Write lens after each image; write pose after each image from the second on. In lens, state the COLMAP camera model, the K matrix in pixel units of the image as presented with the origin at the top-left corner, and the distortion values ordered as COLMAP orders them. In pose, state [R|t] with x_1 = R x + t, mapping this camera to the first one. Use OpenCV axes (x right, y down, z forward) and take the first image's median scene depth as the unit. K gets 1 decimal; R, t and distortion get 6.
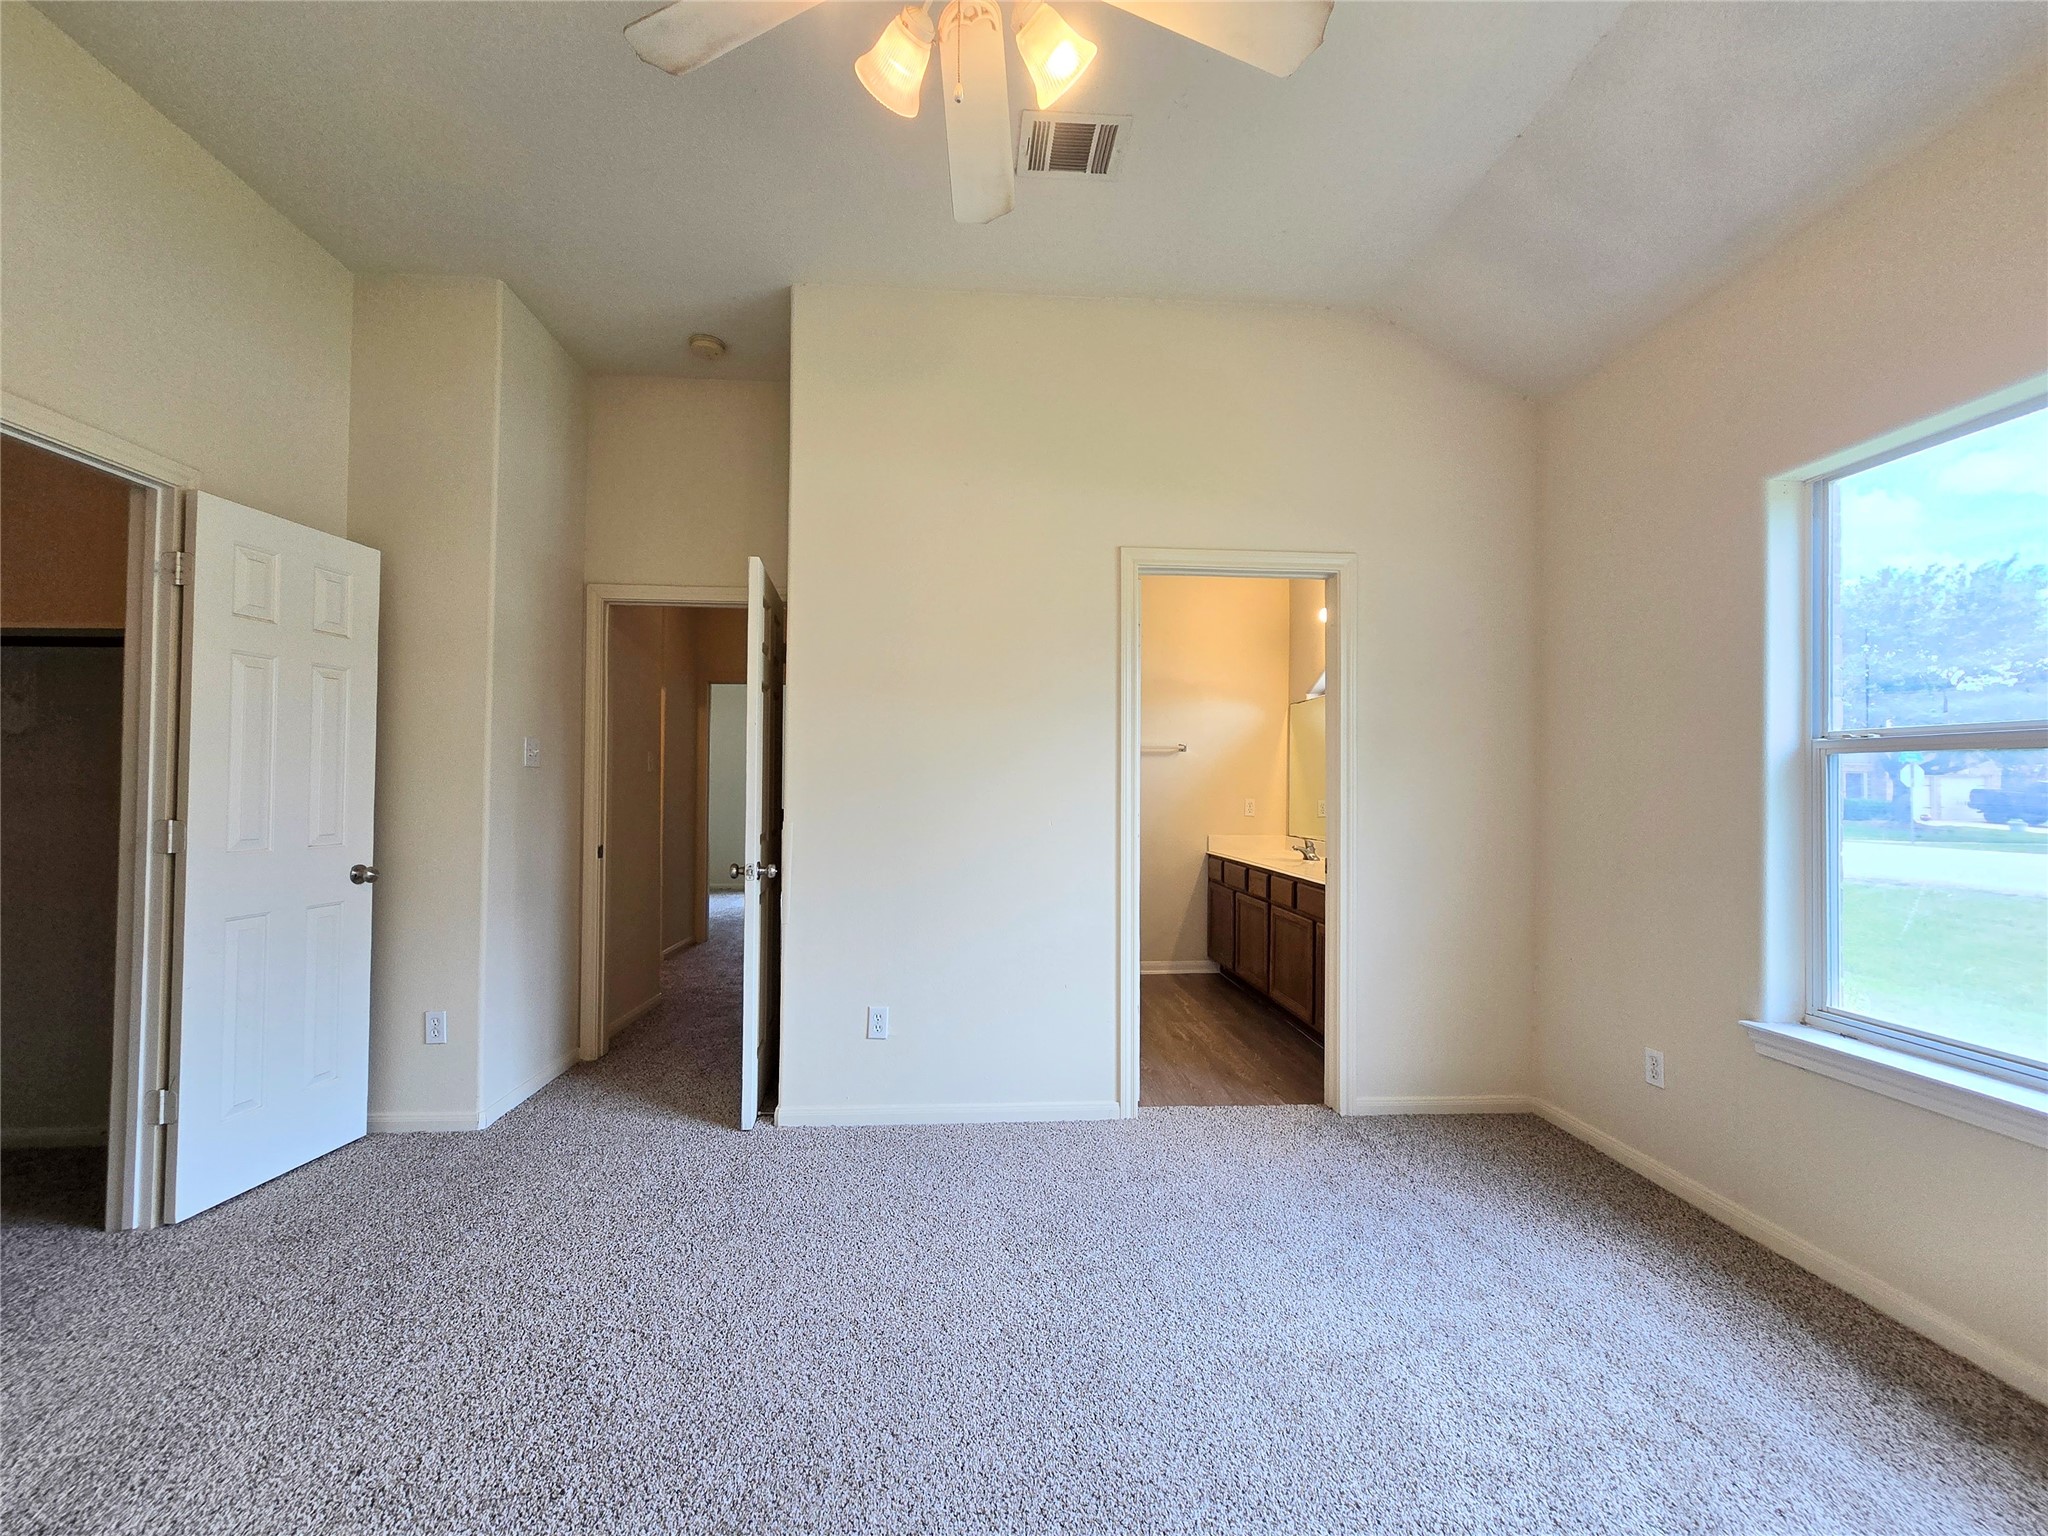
lens RADIAL K [[849.9, 0, 1014.8], [0, 849.9, 776.9], [0, 0, 1]] dist [-0.002049, 0.000692]
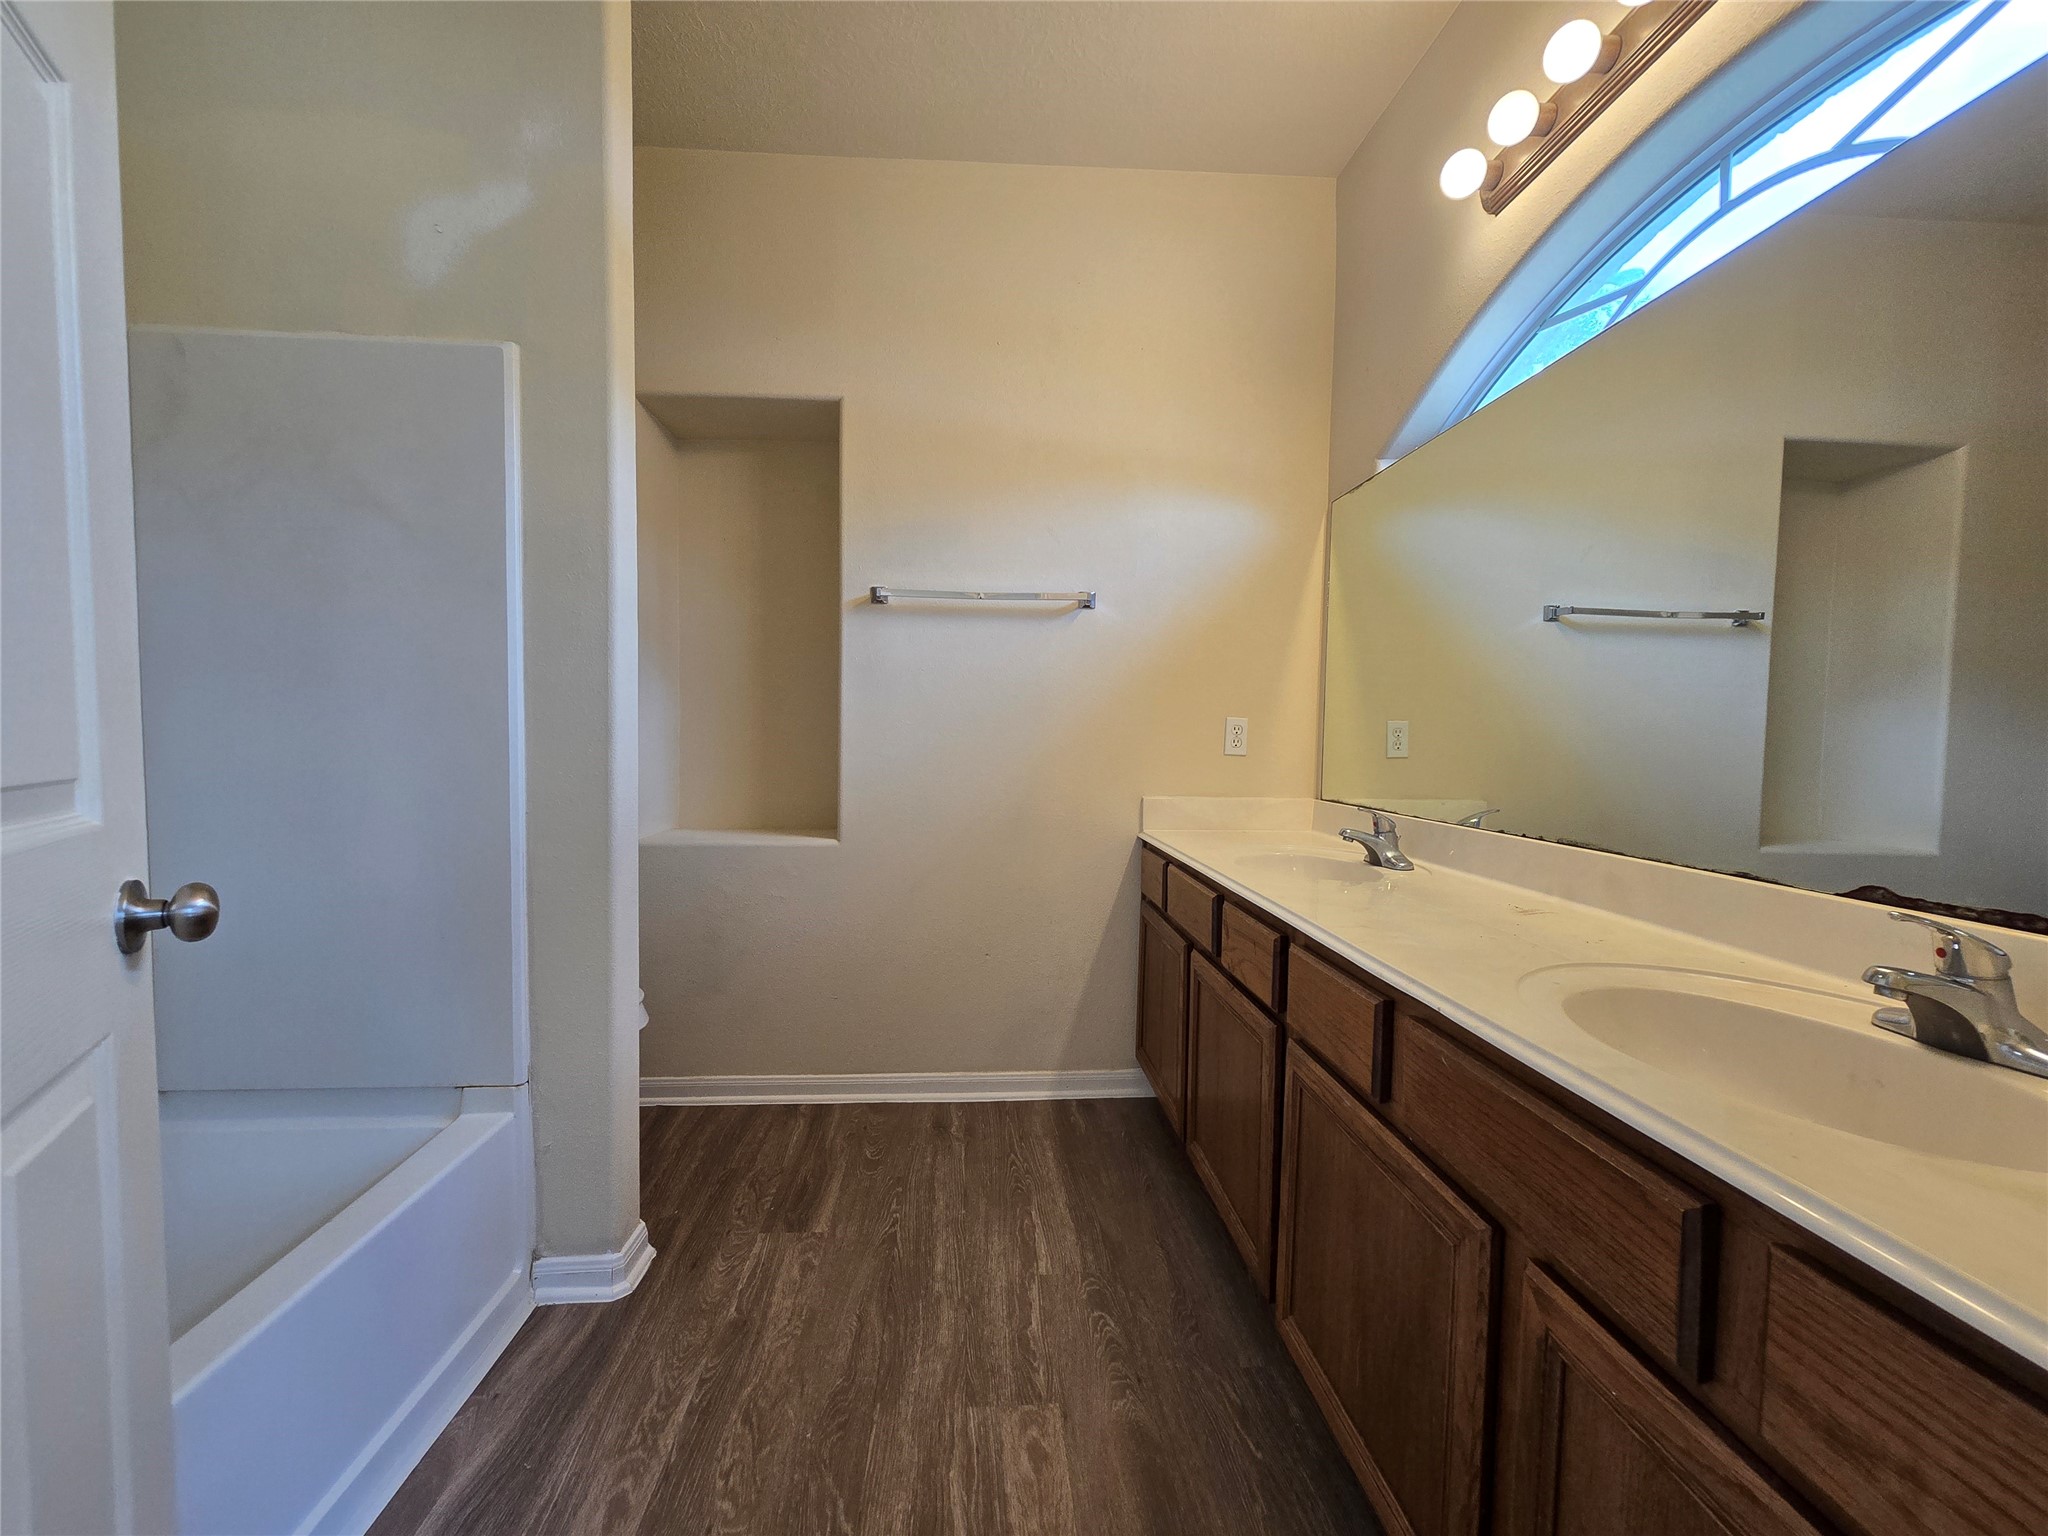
lens RADIAL K [[849.9, 0, 1014.8], [0, 849.9, 776.9], [0, 0, 1]] dist [-0.002049, 0.000692]
pose [[0.999991, 0.003742, -0.002185, 0.182667], [-0.003608, 0.998292, 0.058312, 0.035986], [0.002400, -0.058304, 0.998296, 0.627123]]
